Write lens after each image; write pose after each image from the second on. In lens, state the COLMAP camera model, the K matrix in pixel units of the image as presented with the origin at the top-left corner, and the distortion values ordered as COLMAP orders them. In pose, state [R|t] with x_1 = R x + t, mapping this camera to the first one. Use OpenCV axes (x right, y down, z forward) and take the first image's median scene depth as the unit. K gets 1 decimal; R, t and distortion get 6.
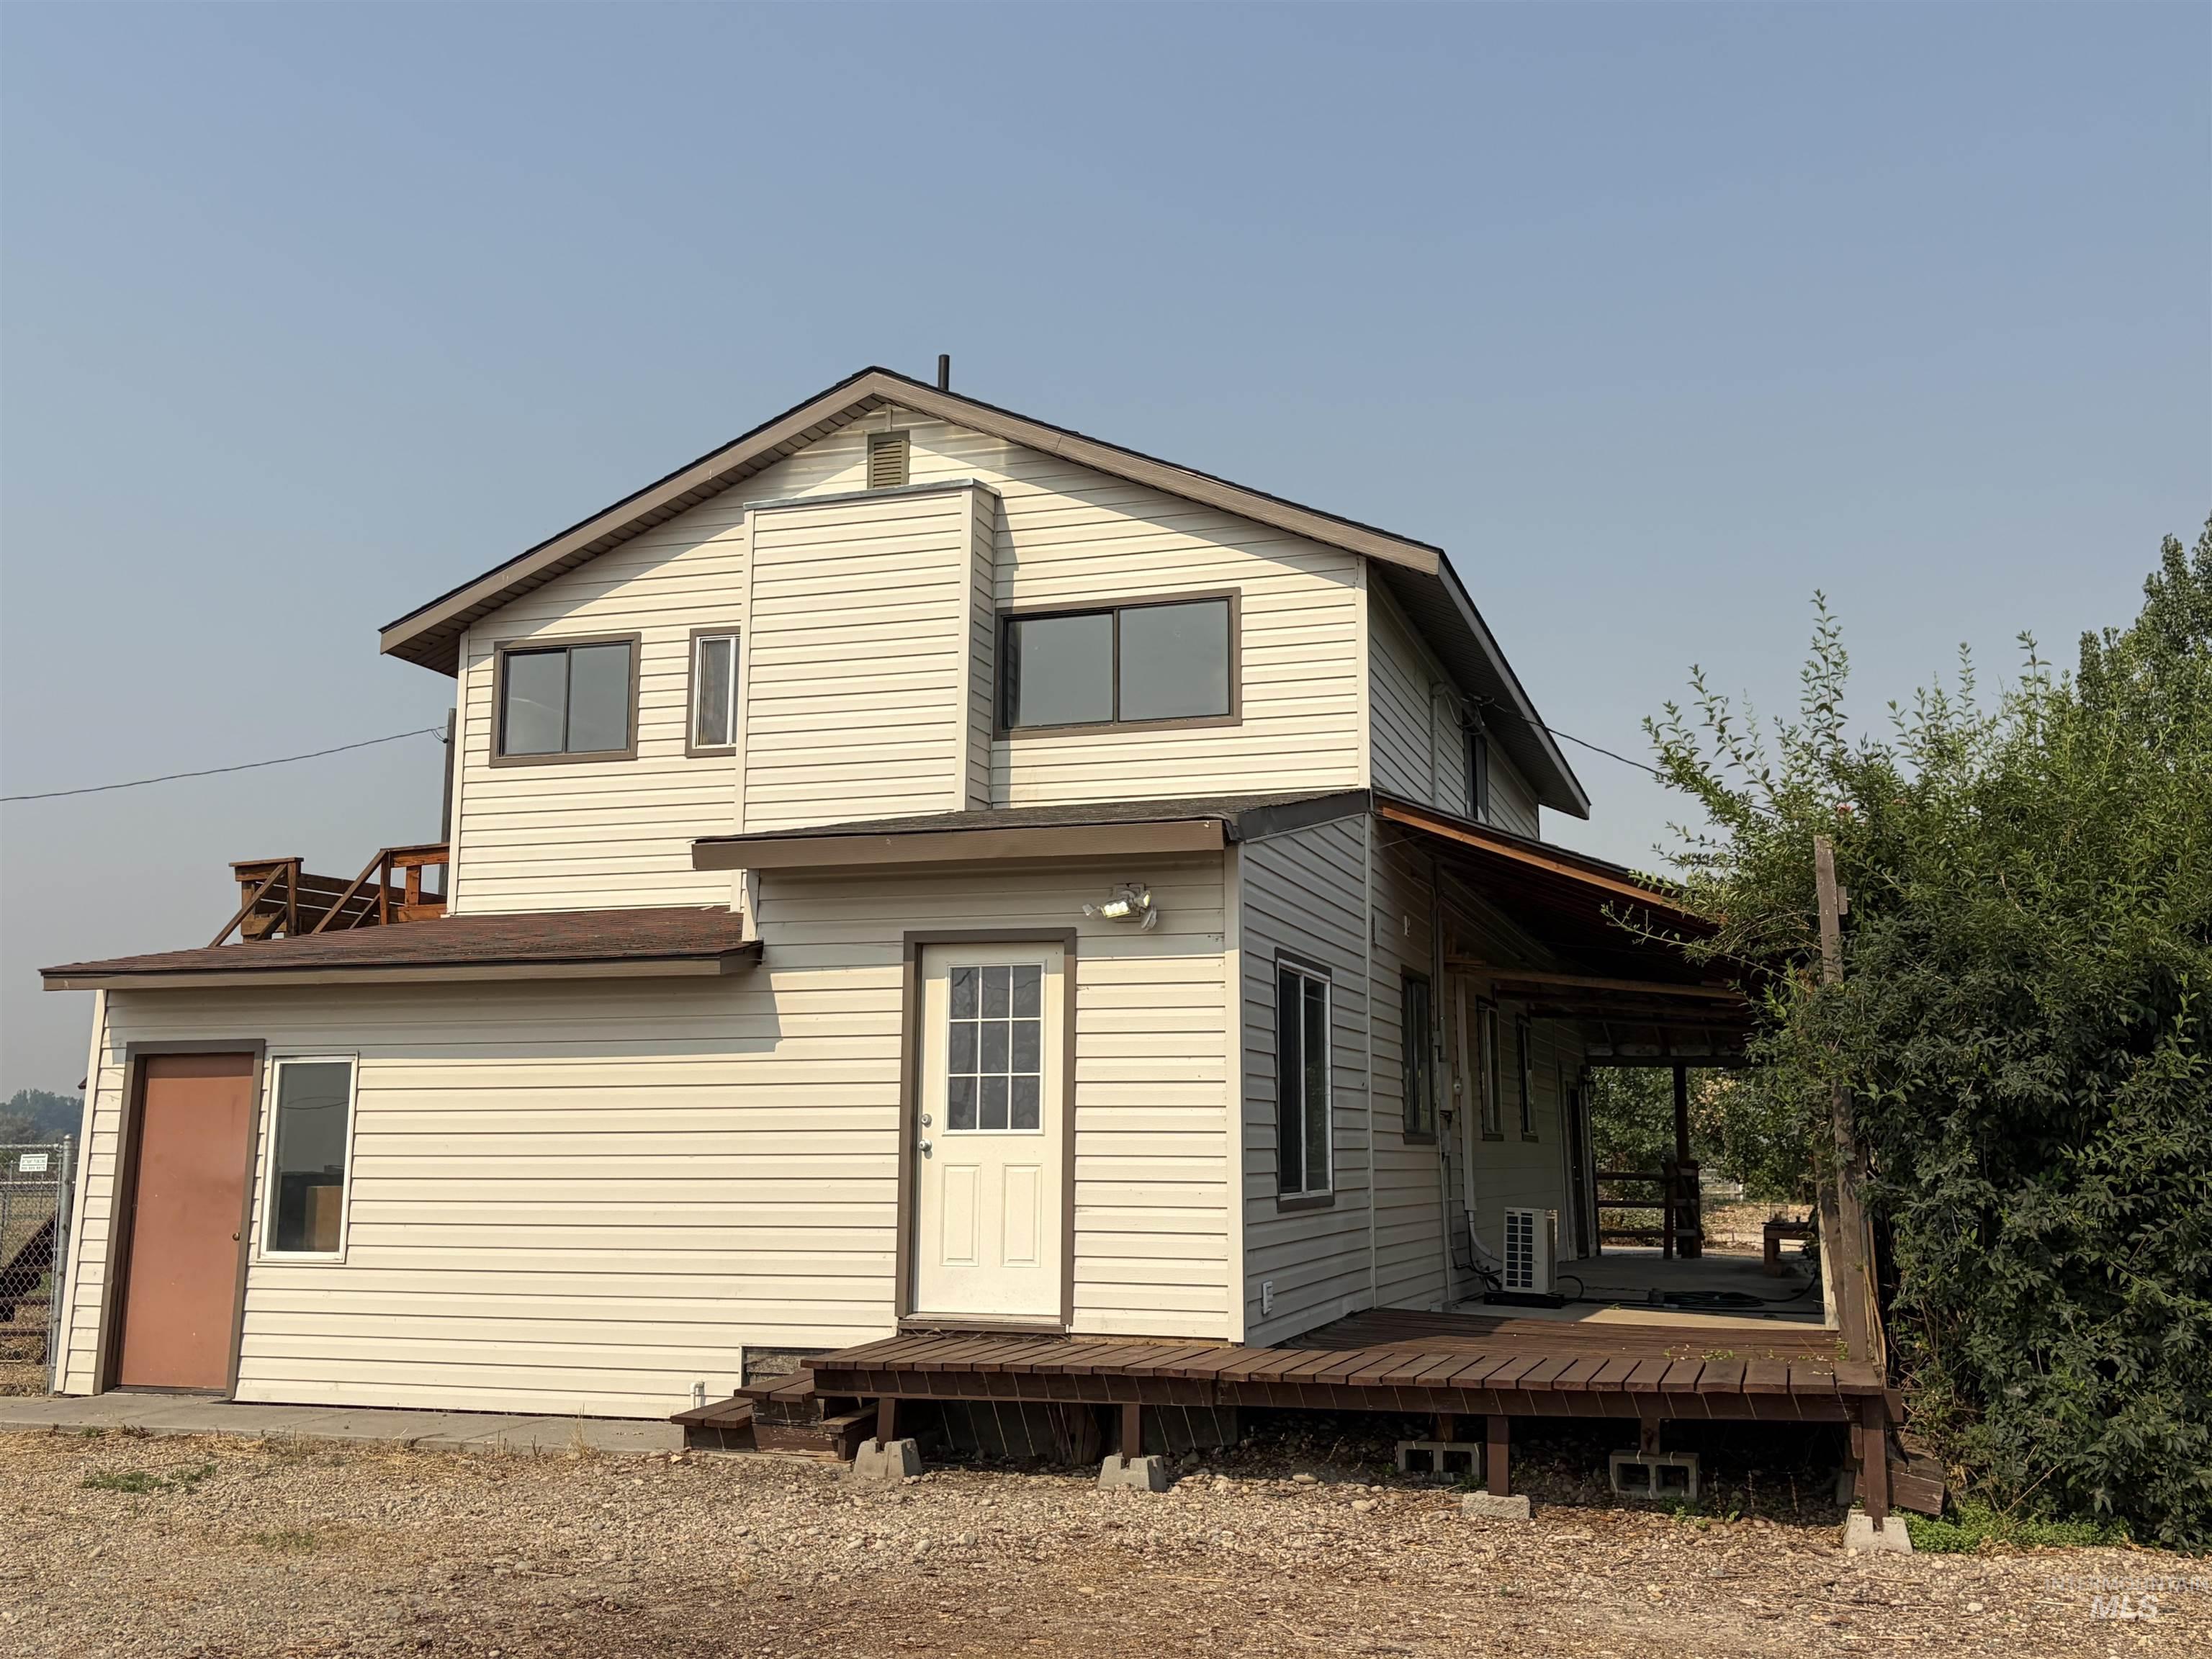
lens RADIAL K [[2132.1, 0, 1110.3], [0, 2132.1, 829.7], [0, 0, 1]] dist [0.011455, 0.000000]
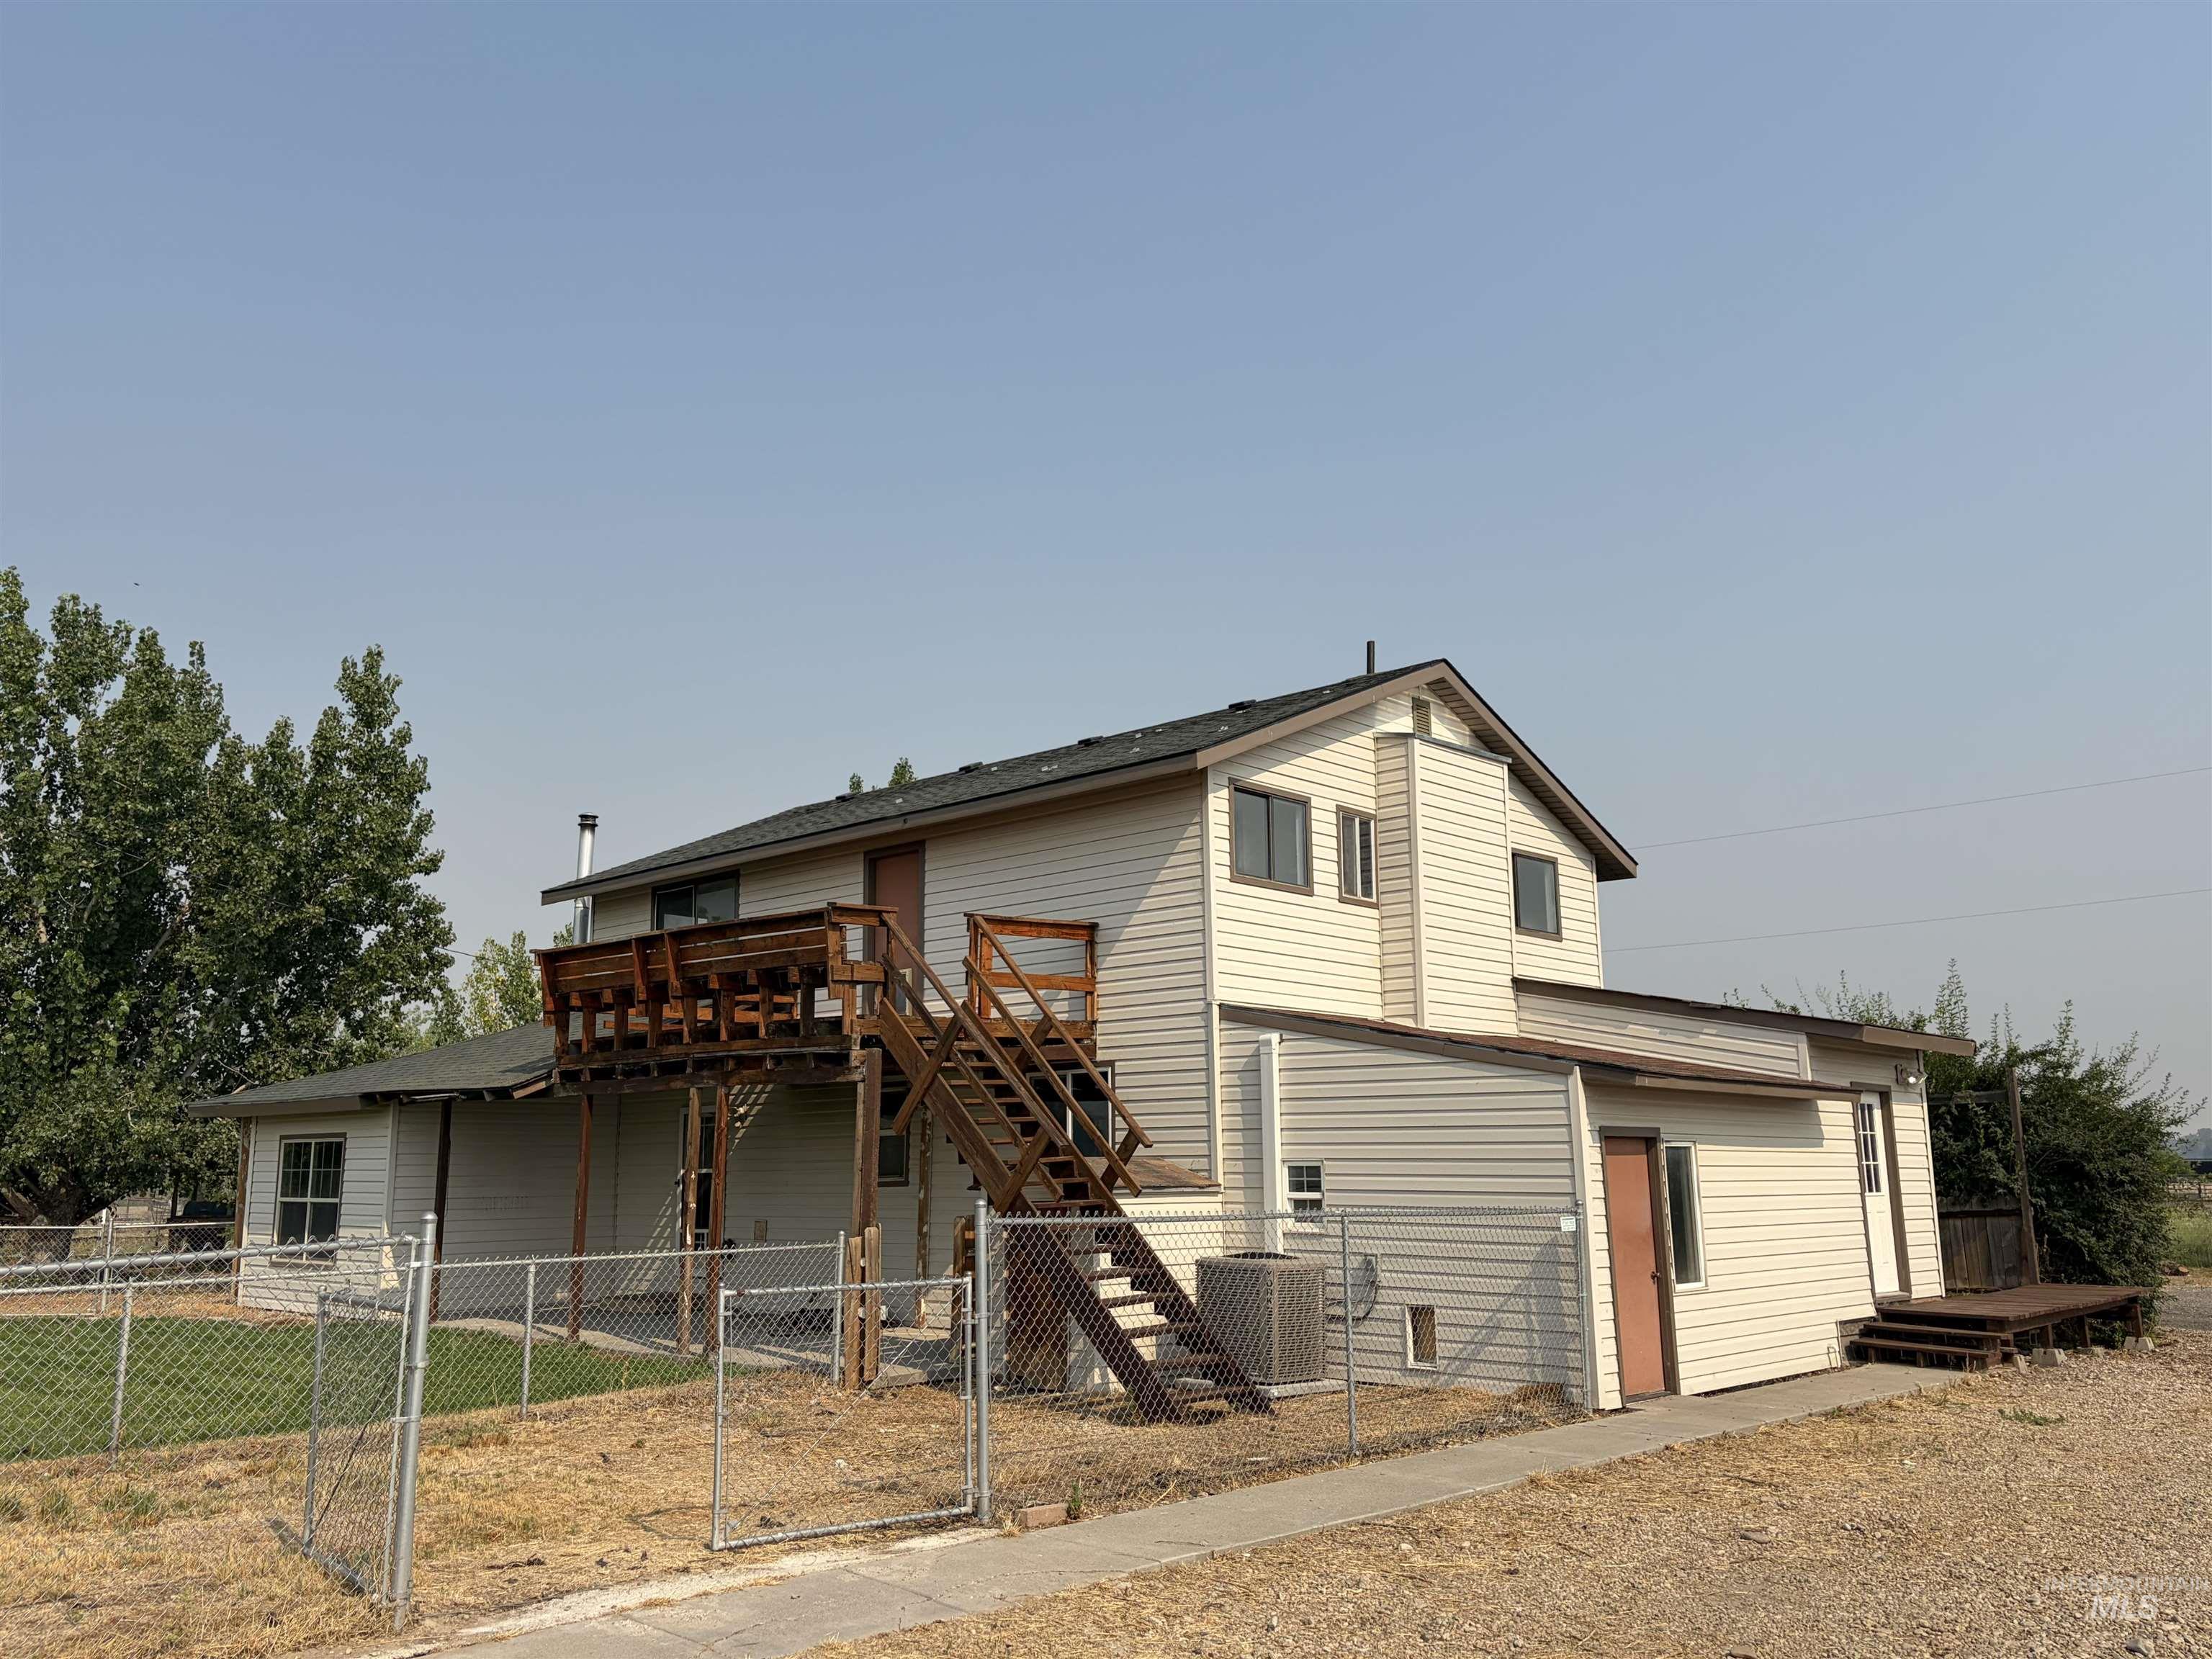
lens RADIAL K [[1744.9, 0, 1104.6], [0, 1744.9, 820.8], [0, 0, 1]] dist [-0.003721, -0.007143]
pose [[0.471901, 0.174661, 0.864178, -1.225604], [-0.135824, 0.982881, -0.124482, 0.072082], [-0.871126, -0.058633, 0.487546, 0.608095]]
